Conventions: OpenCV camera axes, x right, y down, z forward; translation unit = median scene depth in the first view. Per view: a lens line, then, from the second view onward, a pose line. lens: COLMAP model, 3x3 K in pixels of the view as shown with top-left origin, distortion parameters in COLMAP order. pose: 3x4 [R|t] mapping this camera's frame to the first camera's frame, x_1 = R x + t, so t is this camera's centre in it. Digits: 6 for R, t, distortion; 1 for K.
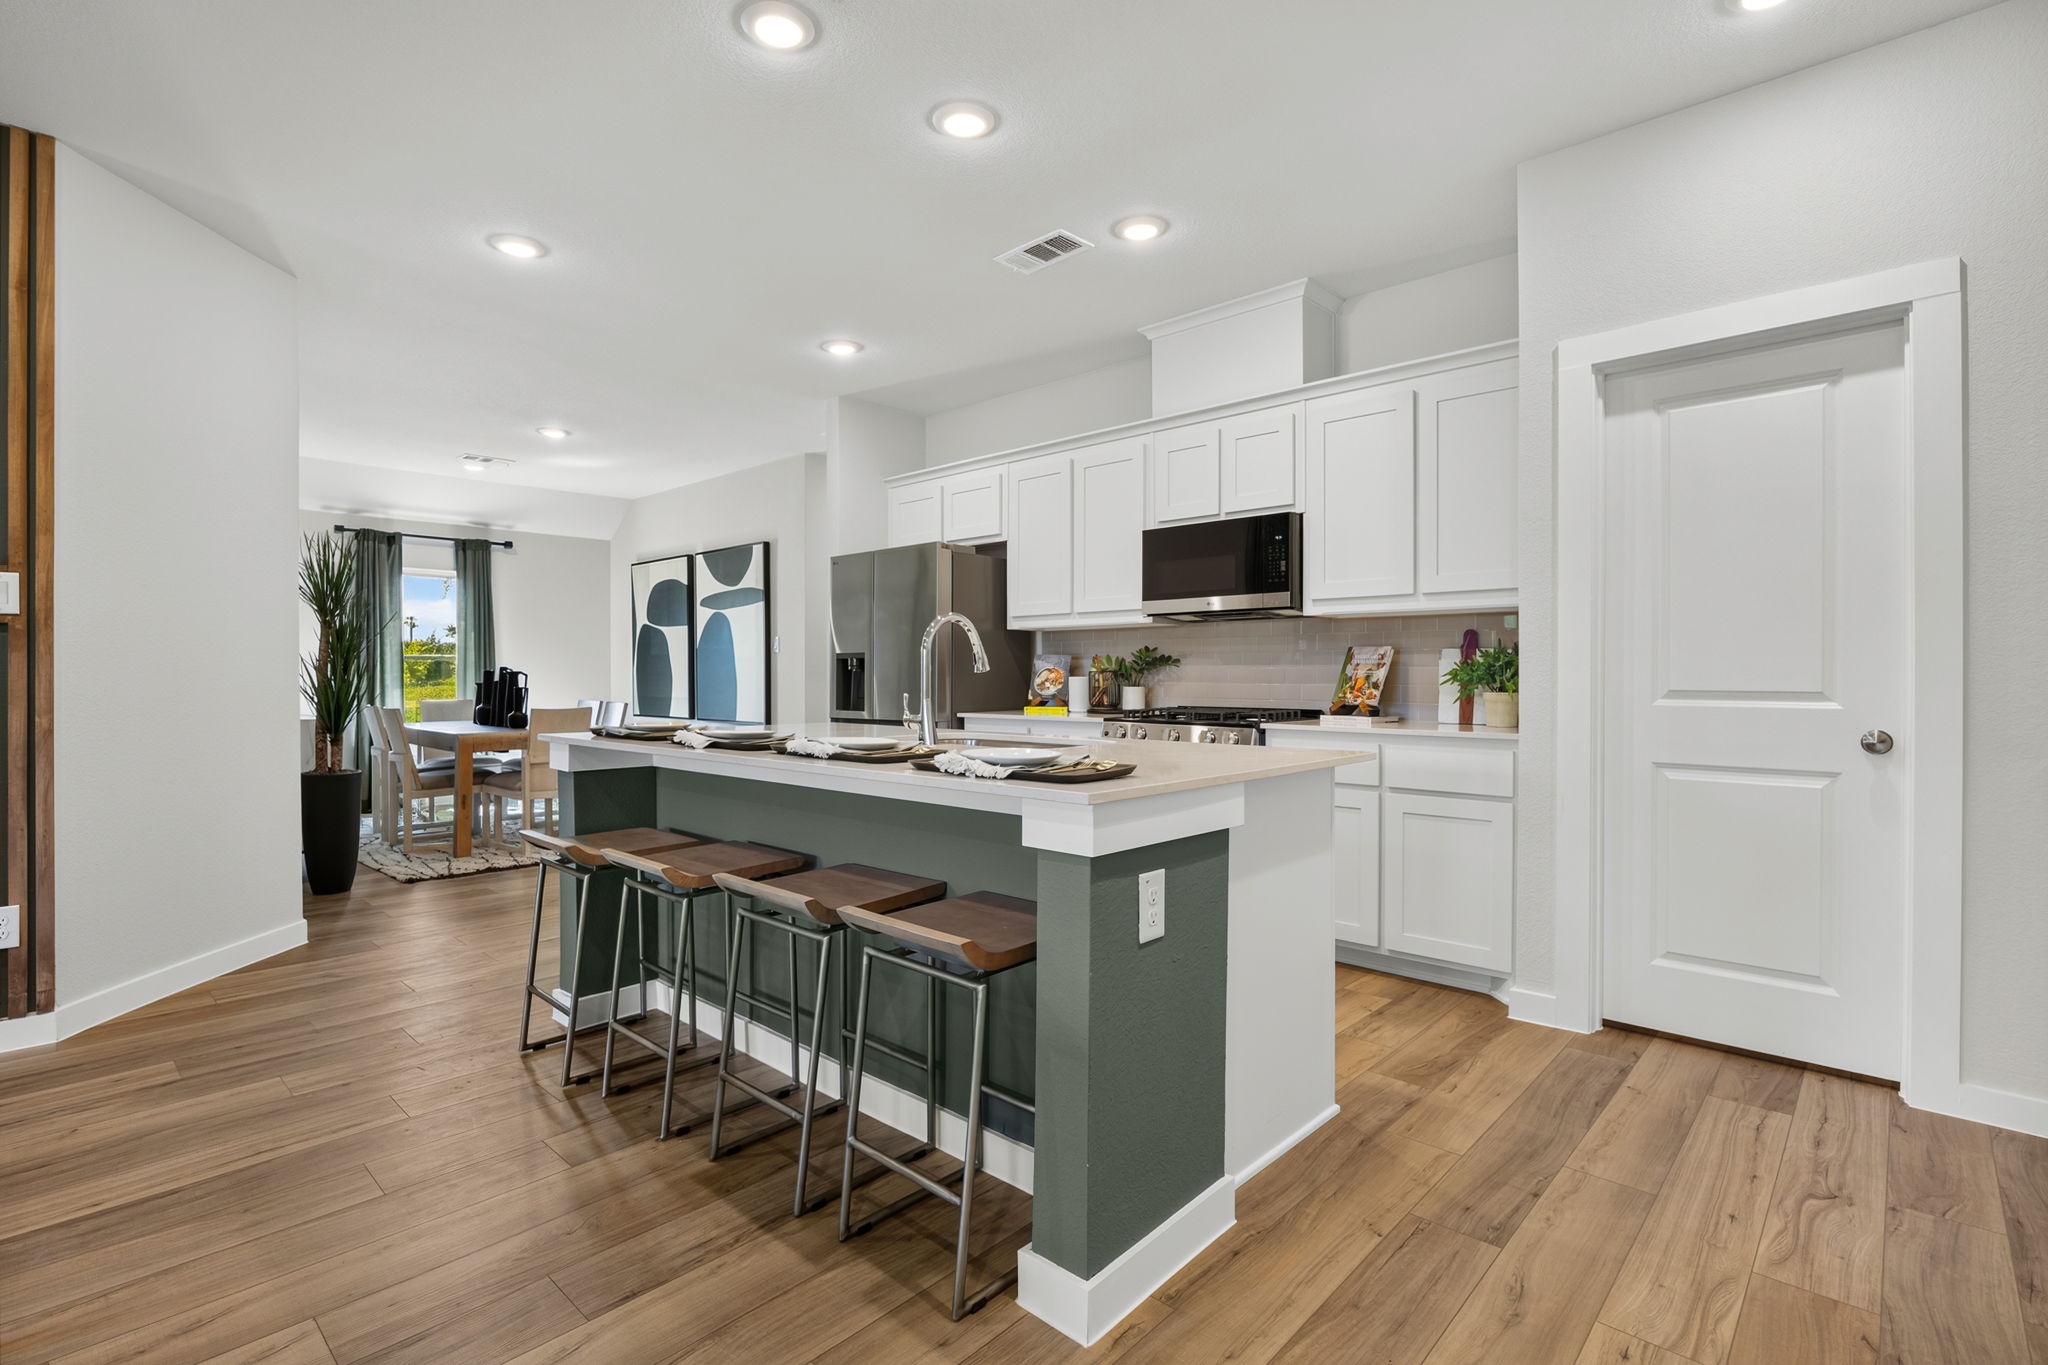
lens RADIAL K [[964.4, 0, 1009.4], [0, 964.4, 680.5], [0, 0, 1]] dist [-0.016135, 0.003615]
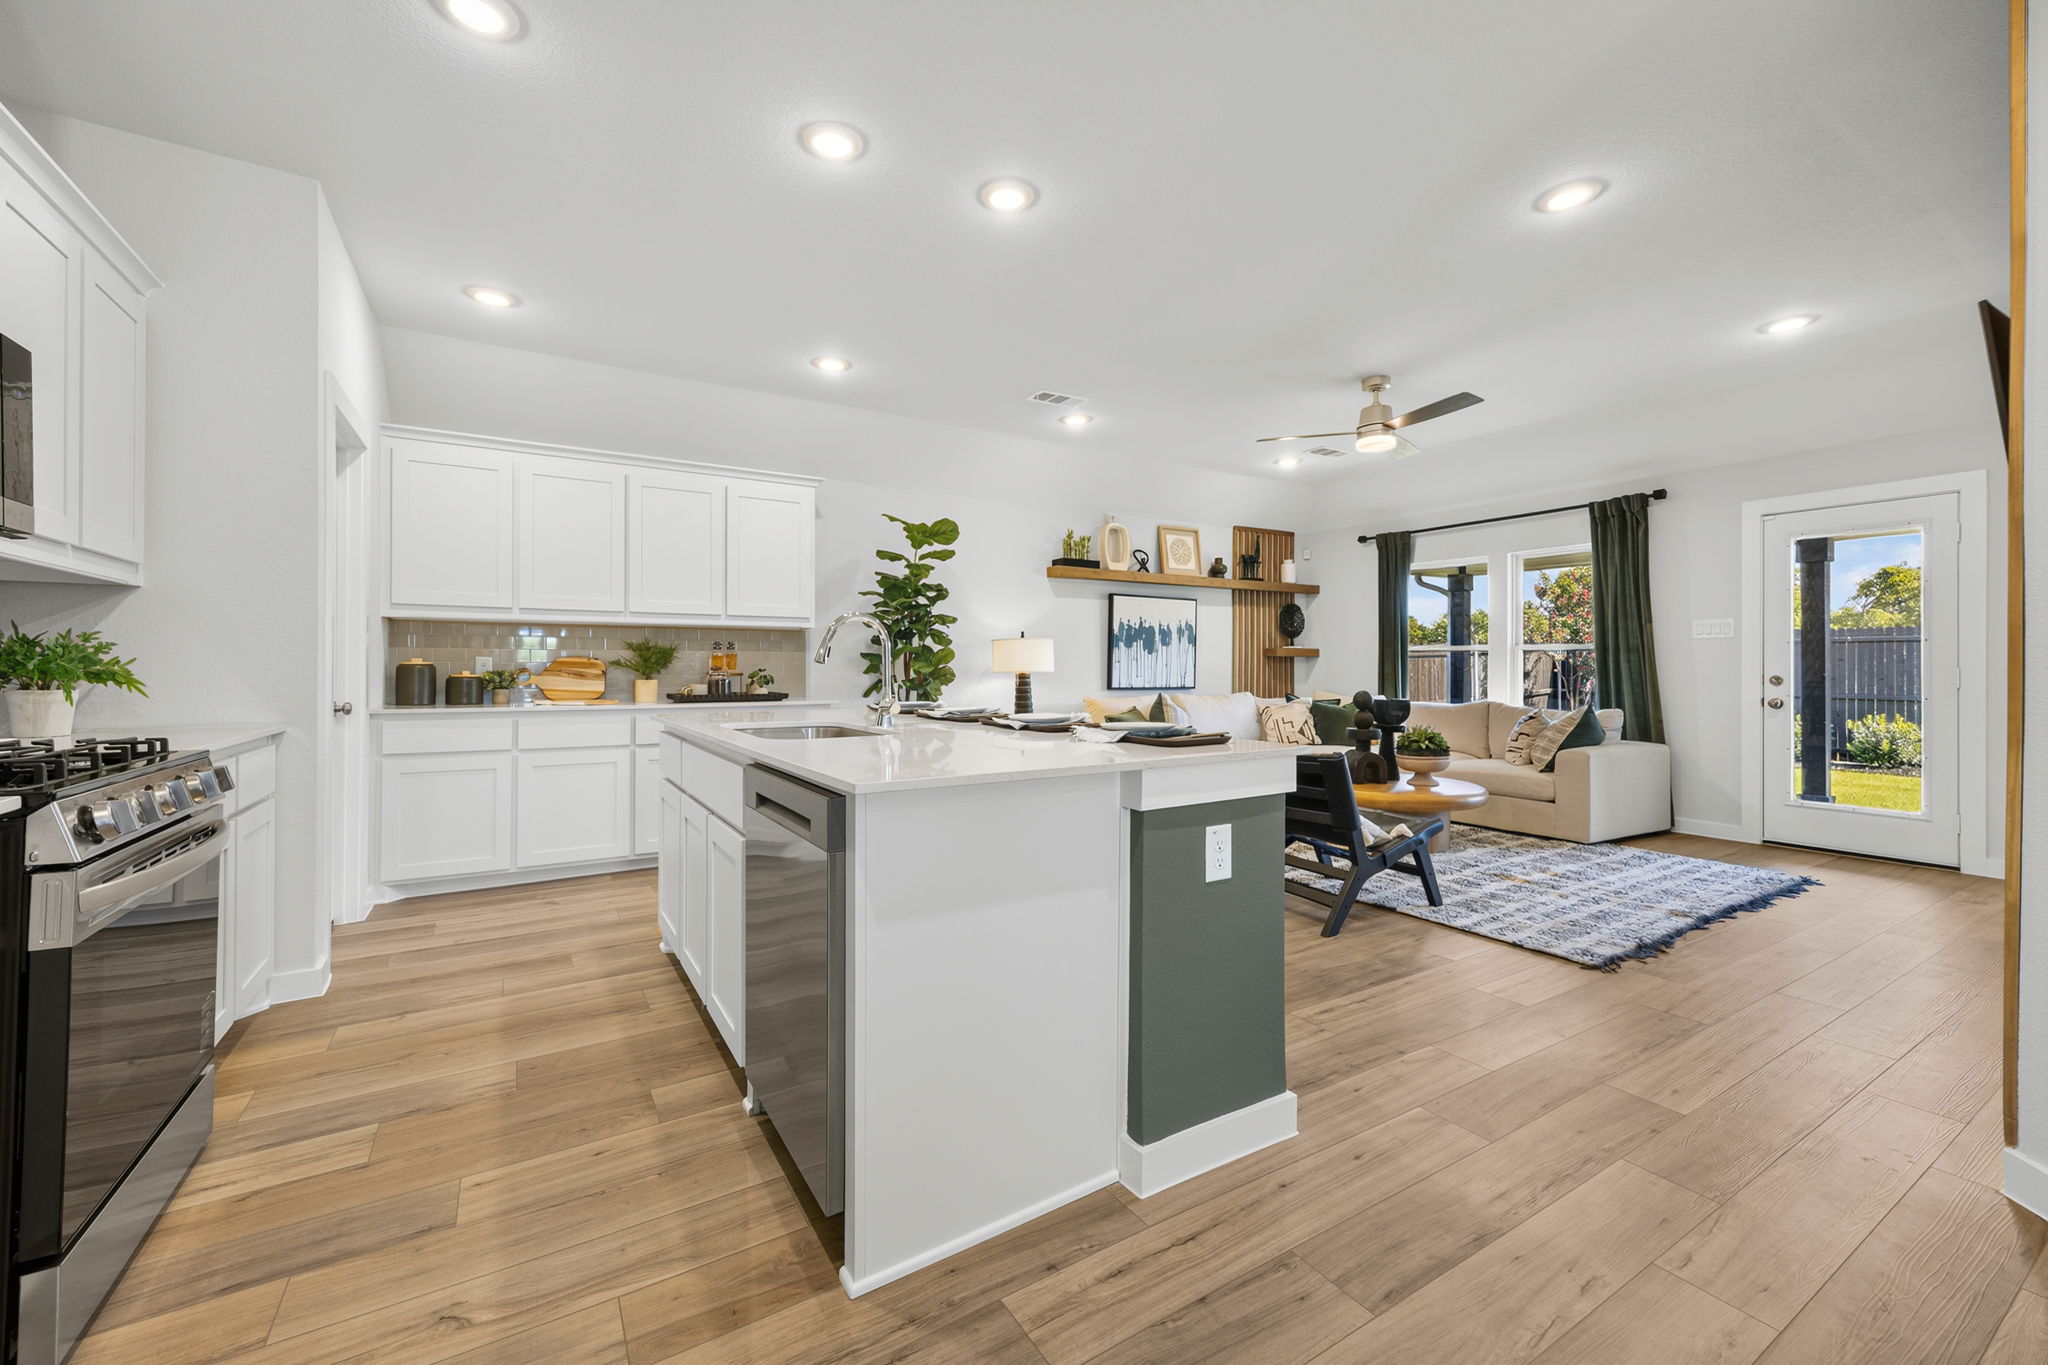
lens RADIAL K [[811.6, 0, 1017.3], [0, 811.6, 665.2], [0, 0, 1]] dist [0.004716, -0.000563]
pose [[-0.967434, 0.001330, 0.253119, -0.335248], [0.001982, 0.999995, 0.002322, -0.005679], [-0.253115, 0.002748, -0.967432, 1.292662]]
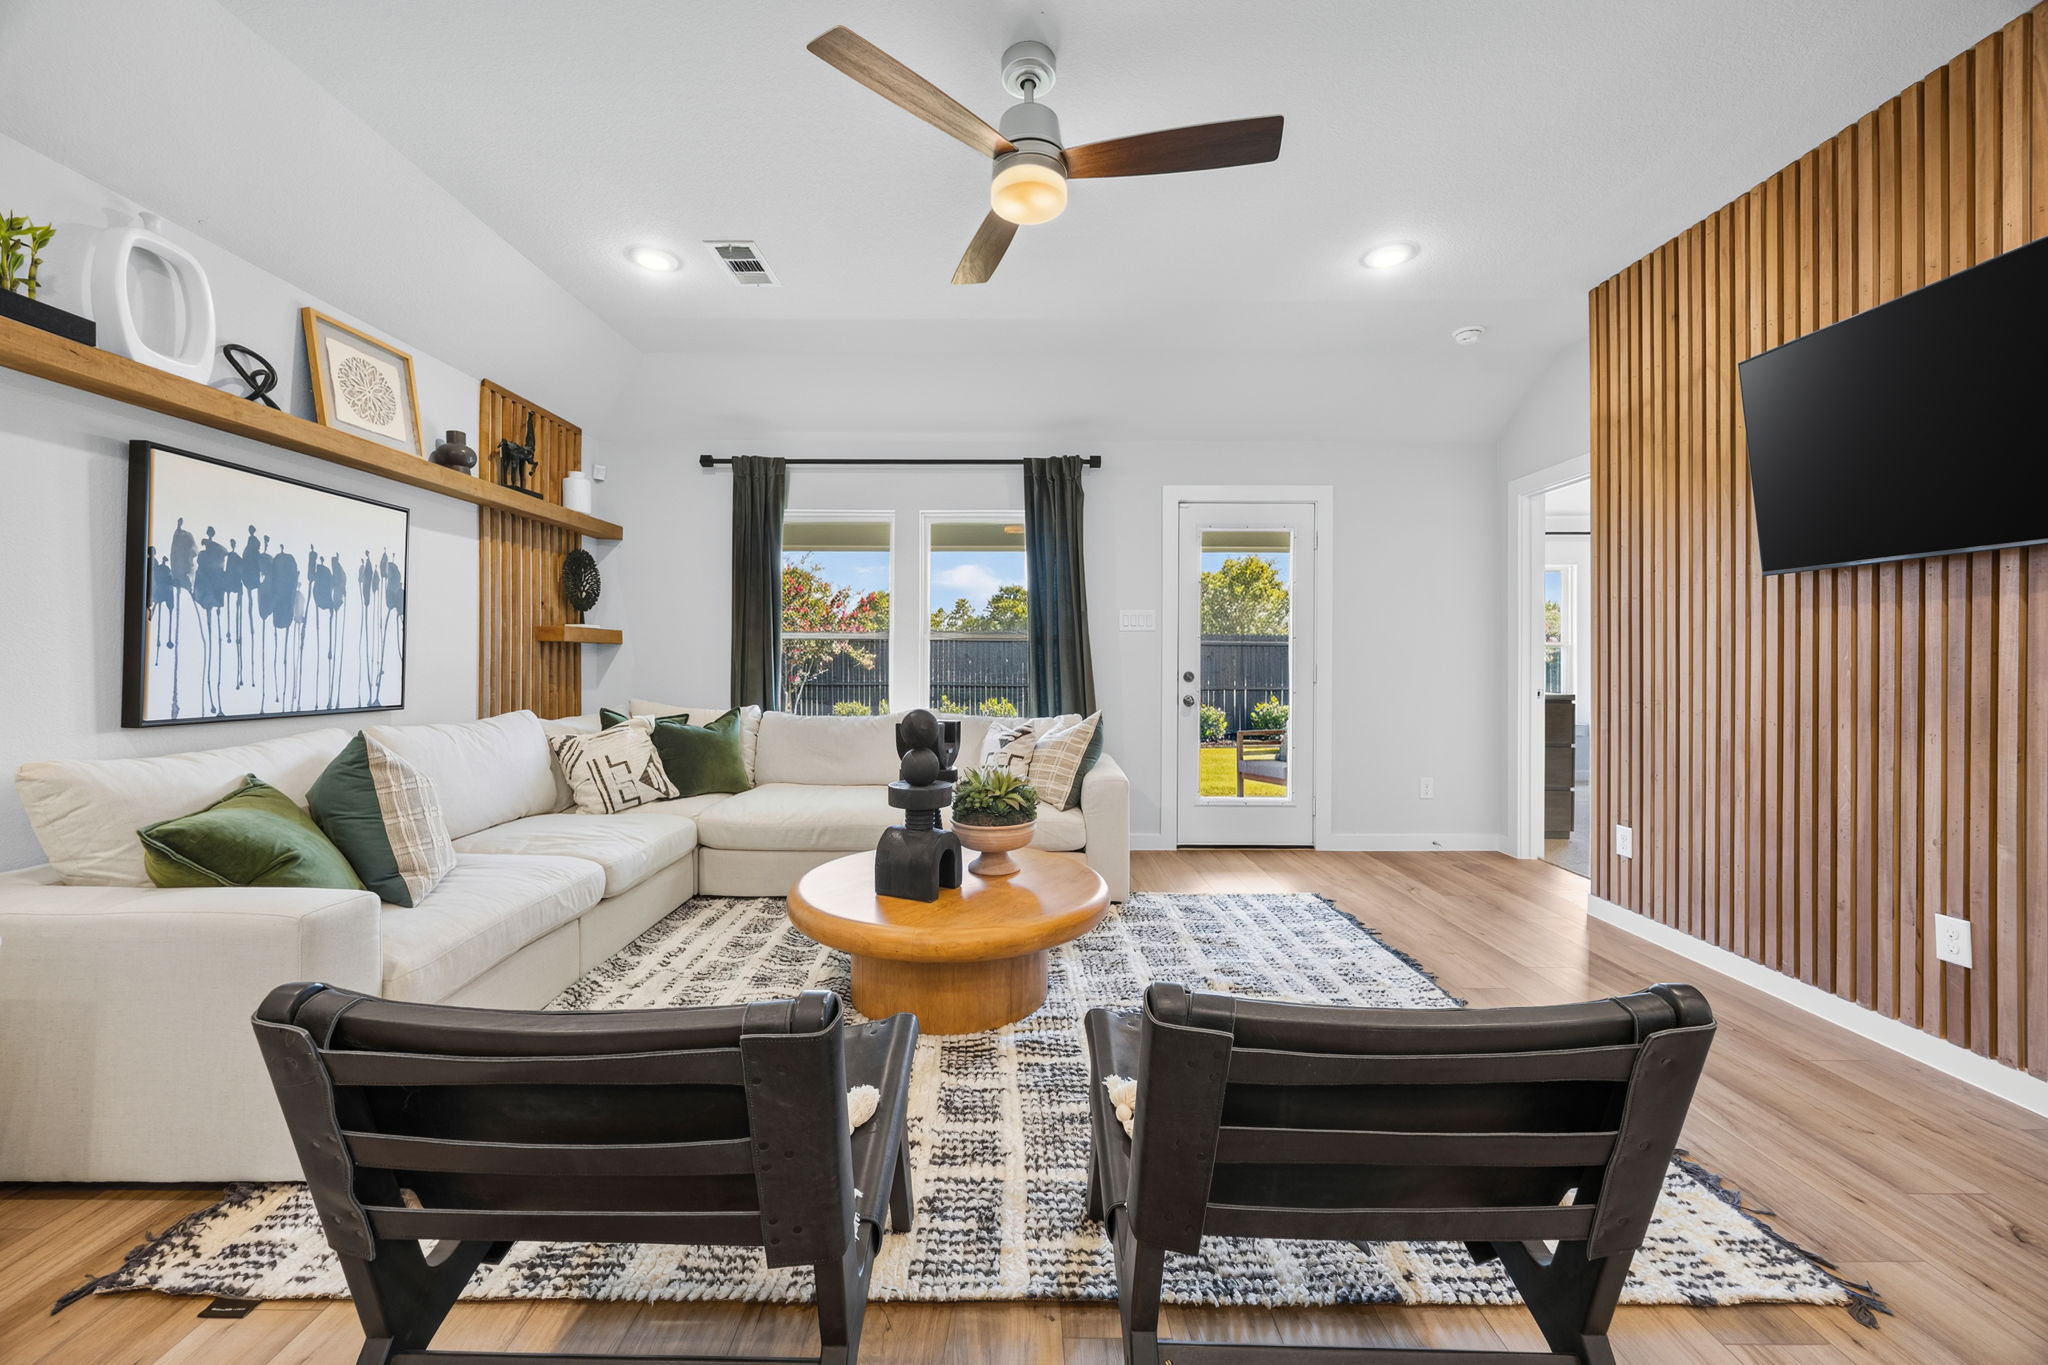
lens RADIAL K [[783.4, 0, 1009.1], [0, 783.4, 665.8], [0, 0, 1]] dist [-0.005465, 0.000568]
pose [[-0.724513, 0.002533, -0.689257, -0.159190], [-0.005504, 0.999940, 0.009461, -0.002223], [0.689239, 0.010648, -0.724455, 0.408465]]
